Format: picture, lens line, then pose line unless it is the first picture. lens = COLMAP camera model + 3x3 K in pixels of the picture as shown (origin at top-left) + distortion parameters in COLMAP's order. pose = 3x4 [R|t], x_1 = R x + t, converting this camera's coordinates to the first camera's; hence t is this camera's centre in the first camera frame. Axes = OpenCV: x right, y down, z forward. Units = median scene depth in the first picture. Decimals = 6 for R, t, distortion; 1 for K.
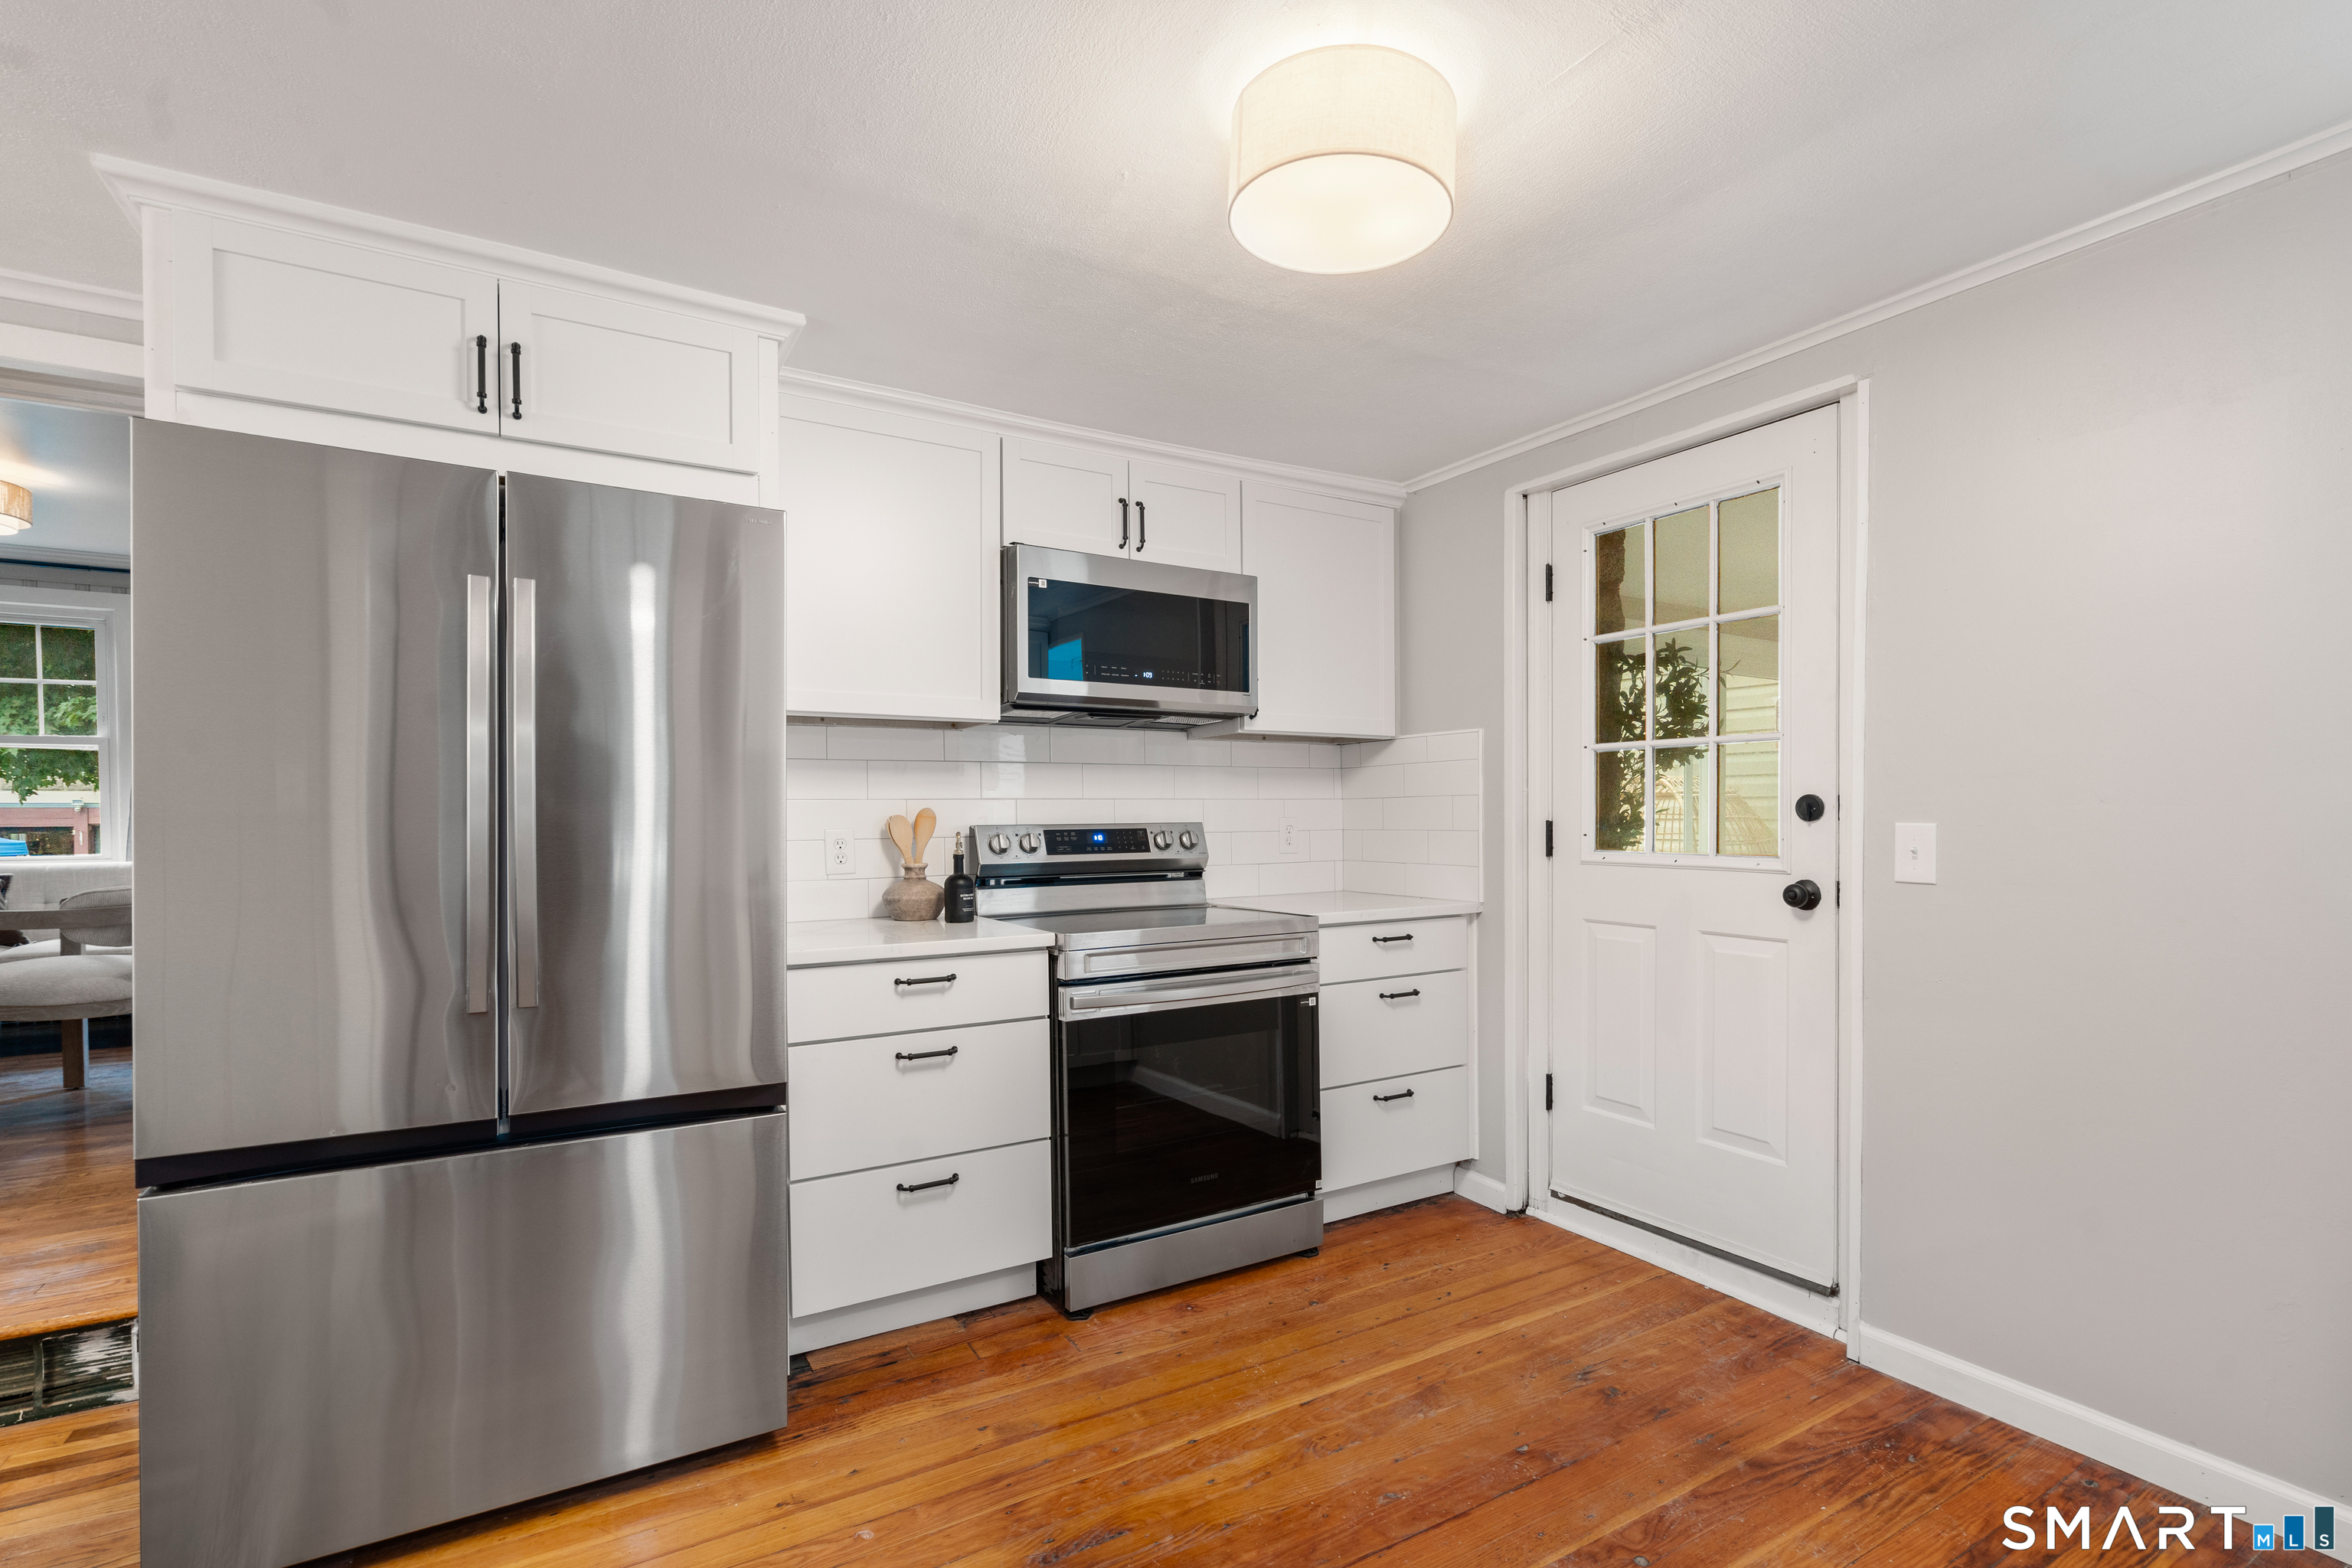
lens RADIAL K [[1083.6, 0, 1161.5], [0, 1083.6, 827.3], [0, 0, 1]] dist [-0.009224, 0.002577]
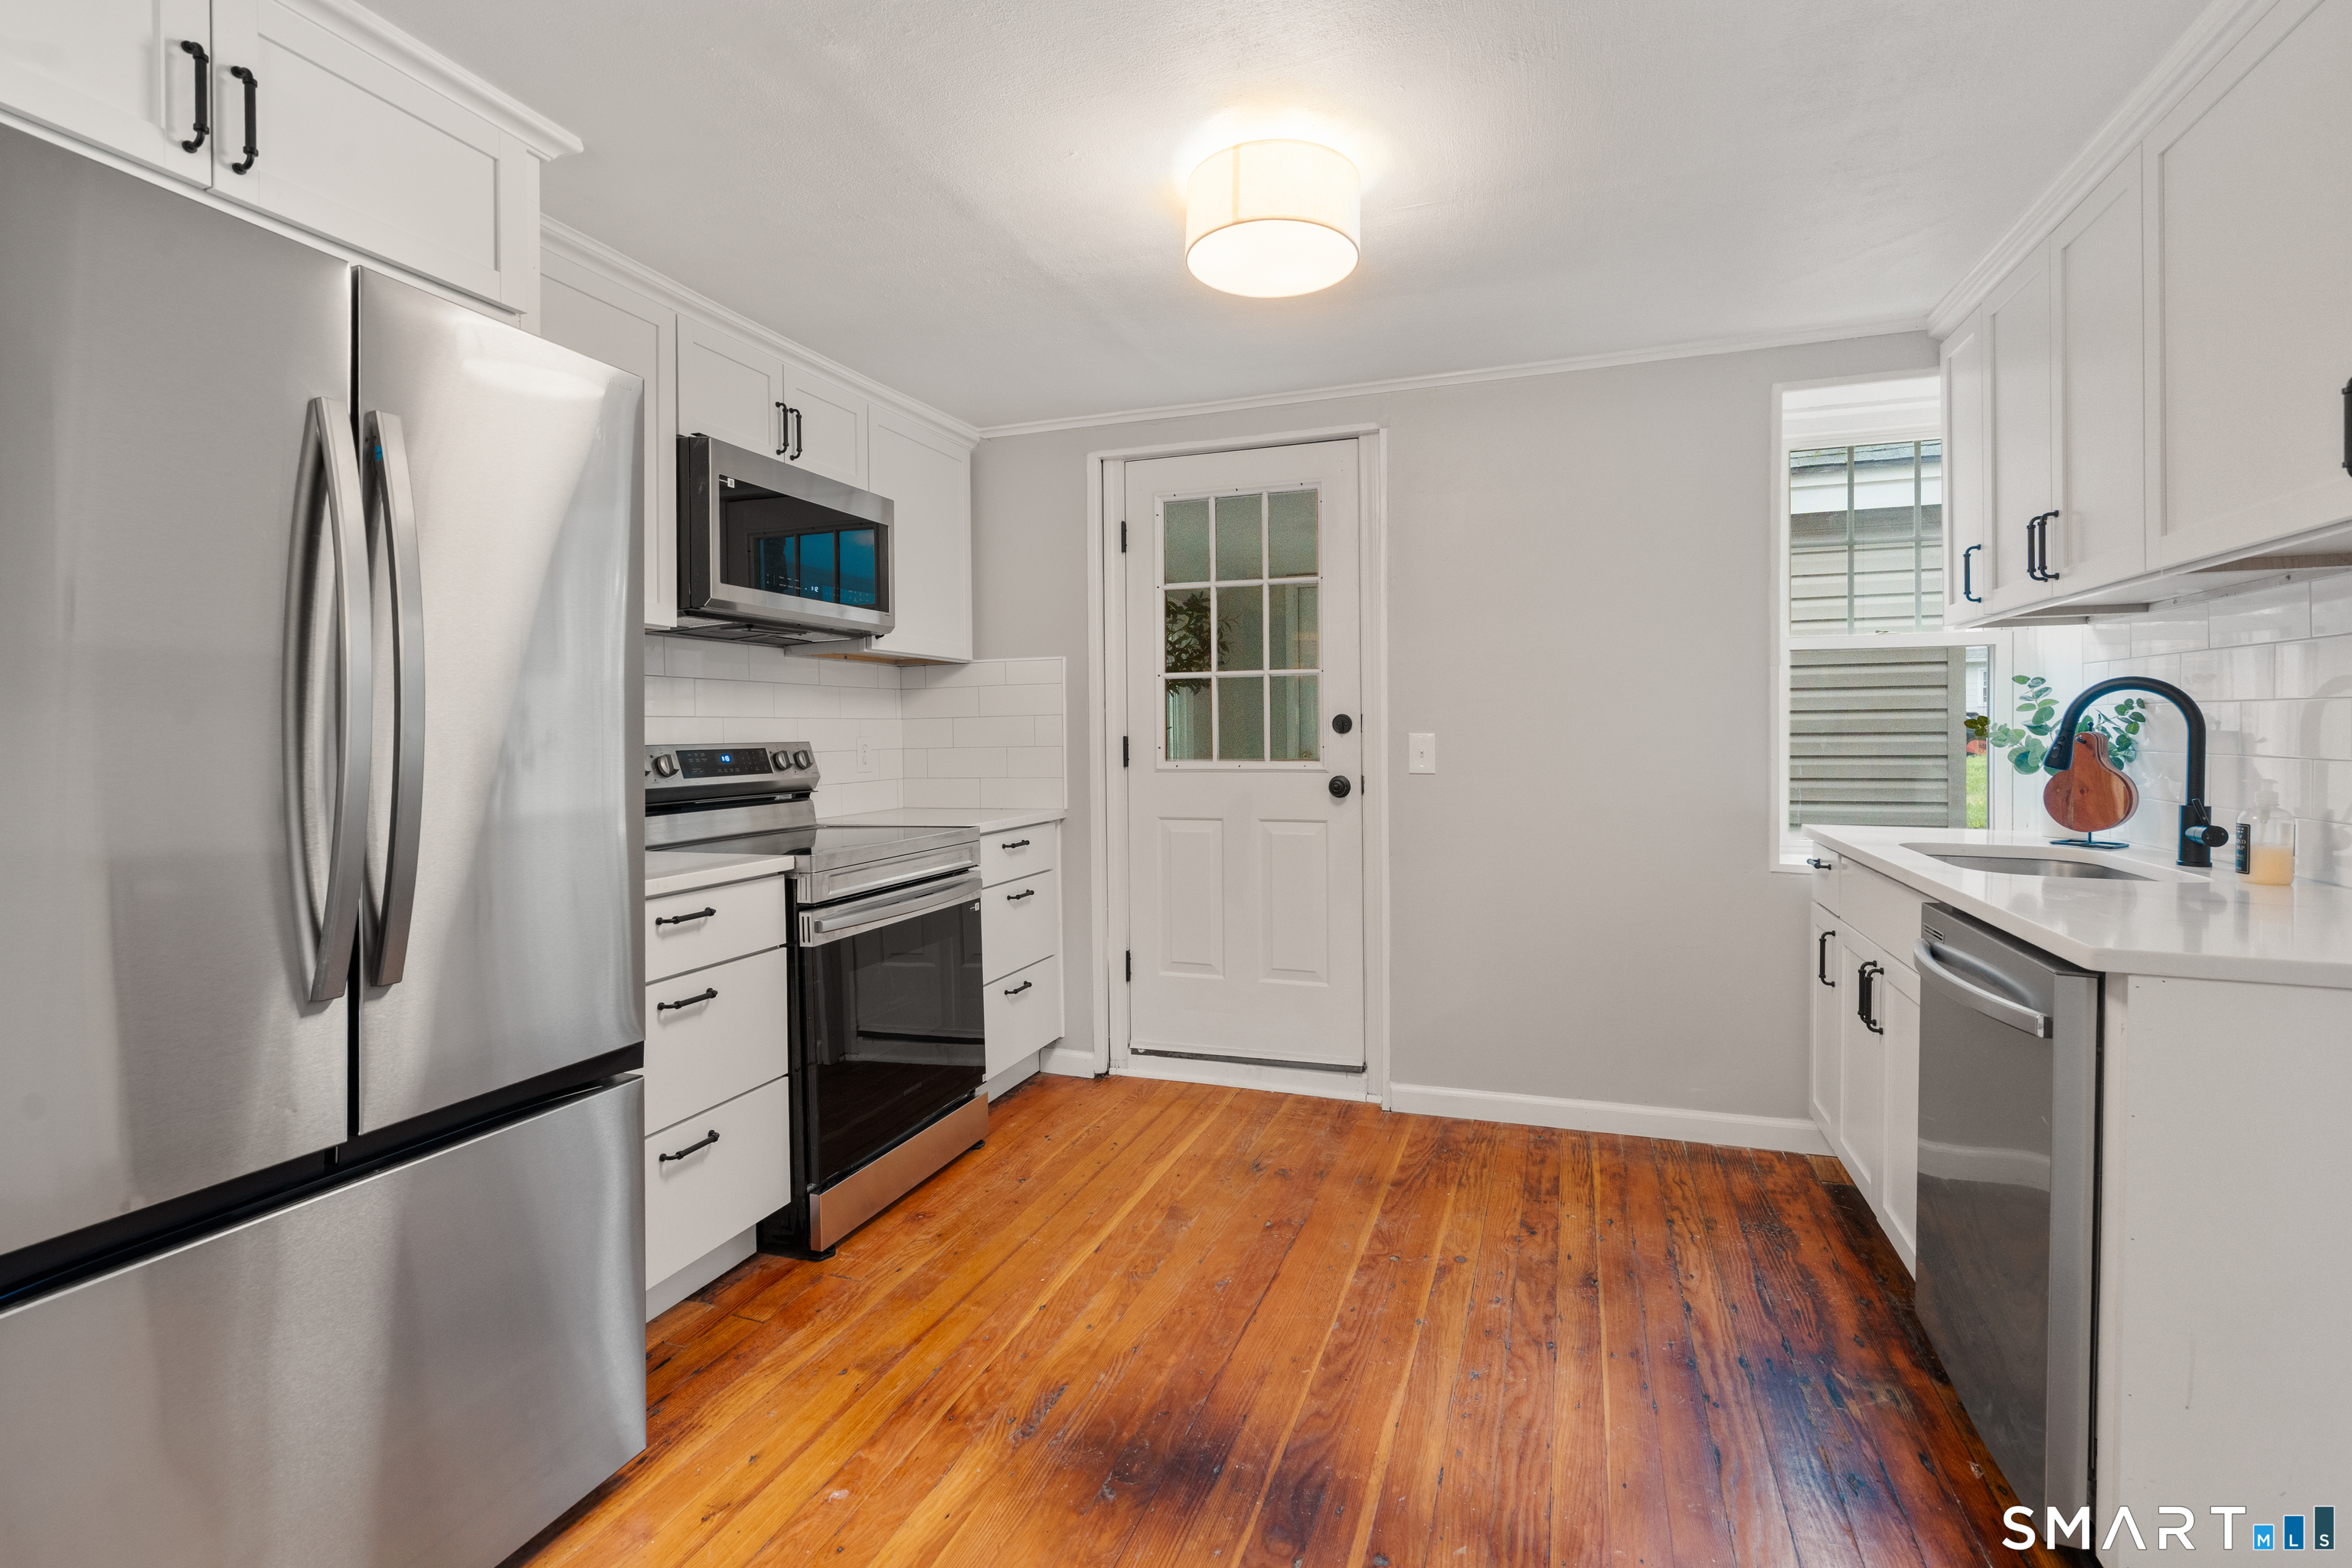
lens RADIAL K [[1083.6, 0, 1188.6], [0, 1083.6, 729.3], [0, 0, 1]] dist [-0.009224, 0.002577]
pose [[0.771885, -0.002799, 0.635756, -0.425598], [0.017526, 0.999704, -0.016877, 0.008773], [-0.635520, 0.024169, 0.771706, 0.046364]]
